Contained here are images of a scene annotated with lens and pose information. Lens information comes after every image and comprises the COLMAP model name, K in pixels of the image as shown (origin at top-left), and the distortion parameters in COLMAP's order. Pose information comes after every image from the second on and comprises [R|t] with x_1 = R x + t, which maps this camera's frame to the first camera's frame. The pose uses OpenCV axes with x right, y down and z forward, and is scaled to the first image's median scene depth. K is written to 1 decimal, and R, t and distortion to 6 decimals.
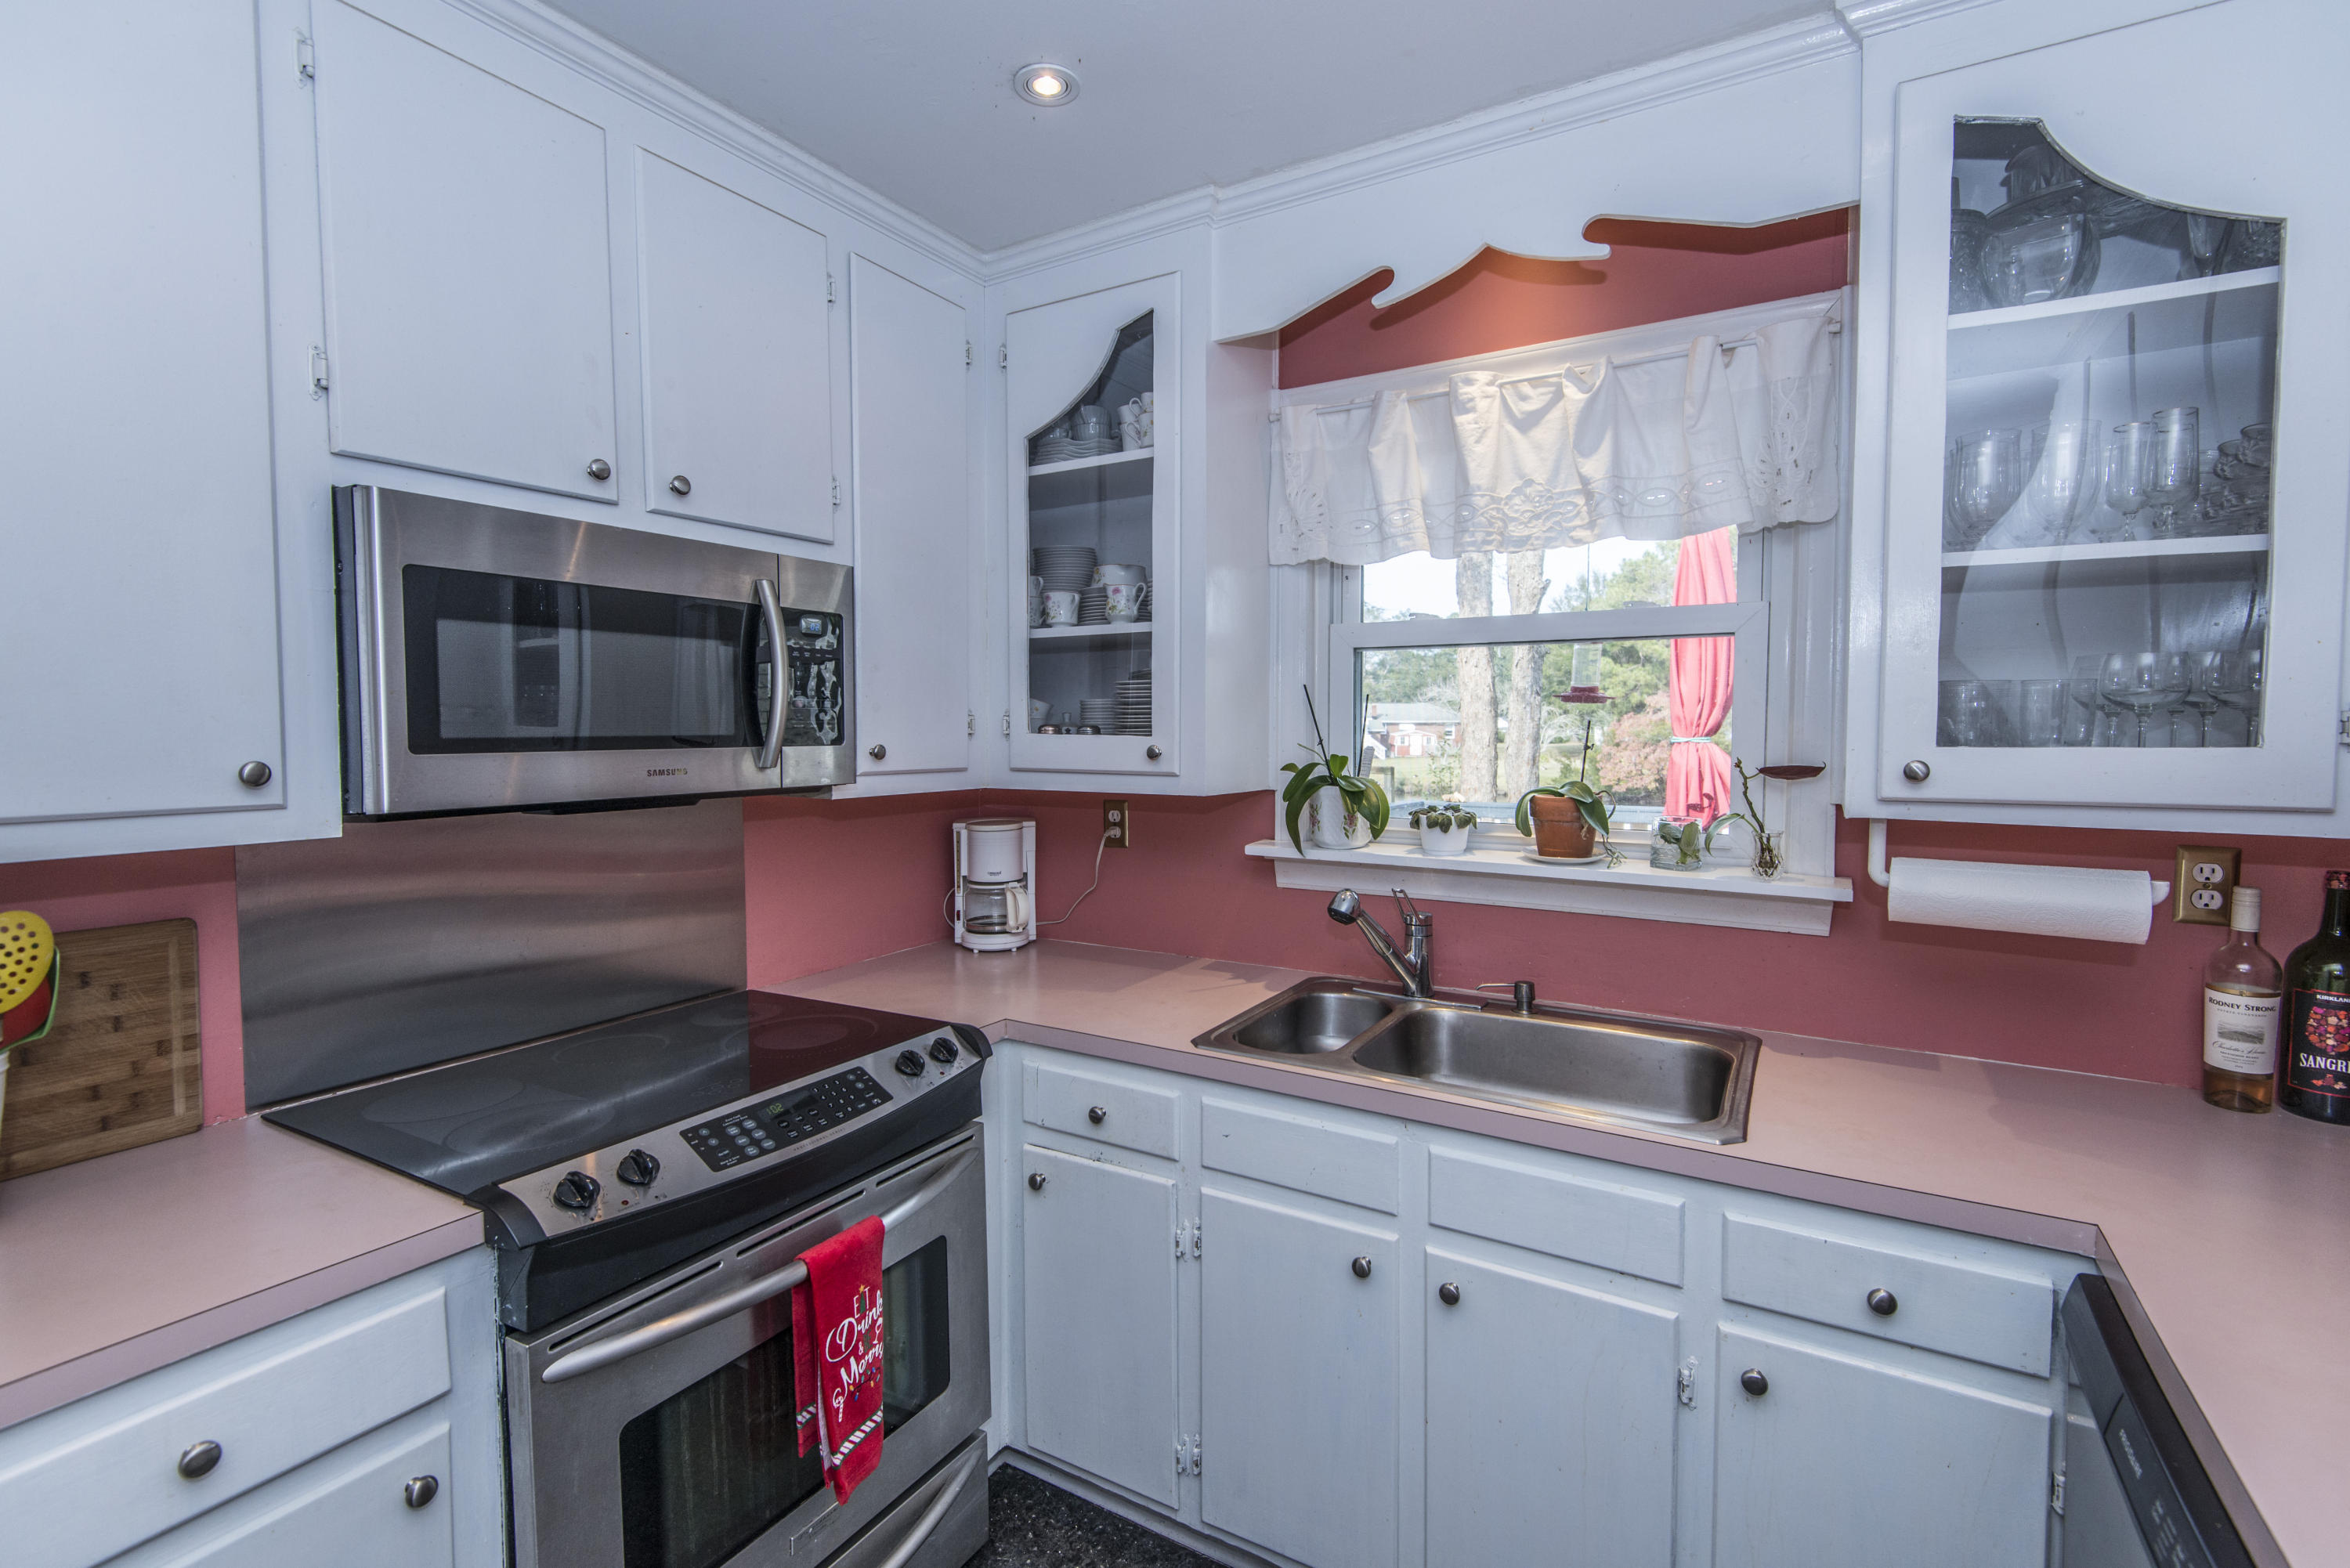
lens RADIAL K [[1059.8, 0, 1174.6], [0, 1059.8, 774.5], [0, 0, 1]] dist [0.023200, -0.006988]
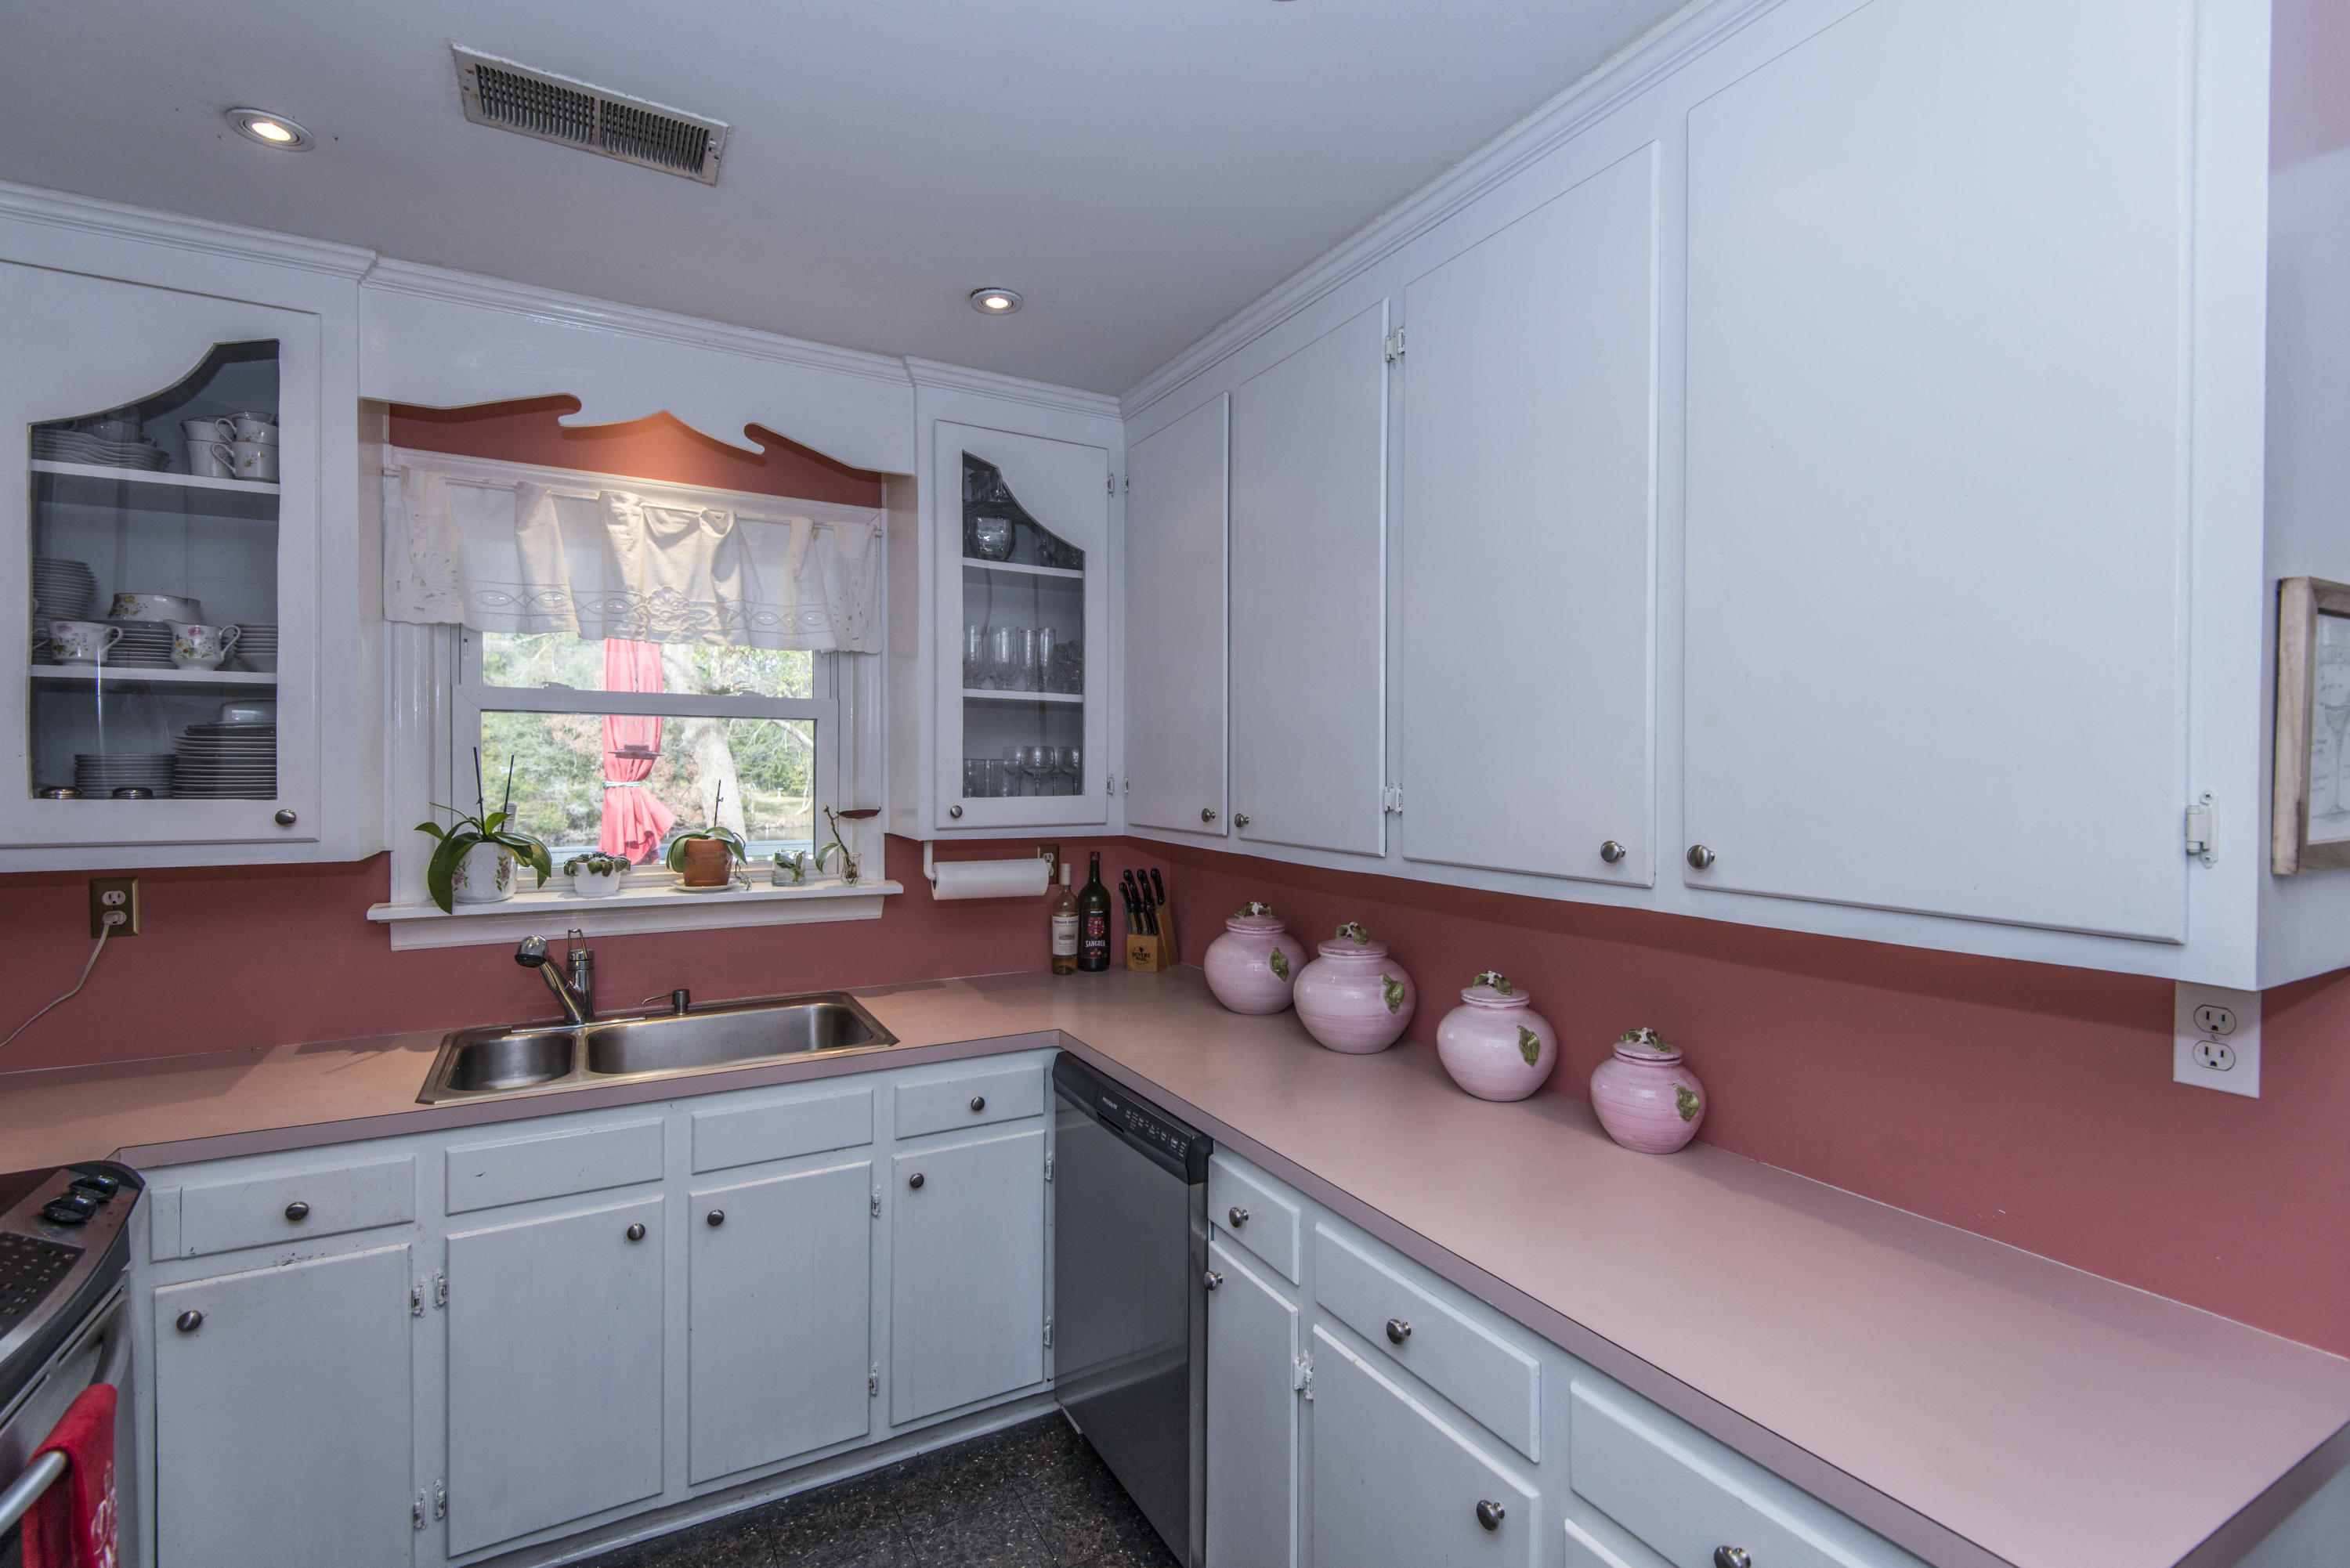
lens RADIAL K [[1059.8, 0, 1173.9], [0, 1059.8, 780.4], [0, 0, 1]] dist [0.023200, -0.006988]
pose [[0.505281, -0.010494, 0.862891, -0.469465], [0.033795, 0.999400, -0.007635, -0.021734], [-0.862293, 0.033019, 0.505332, -0.143224]]
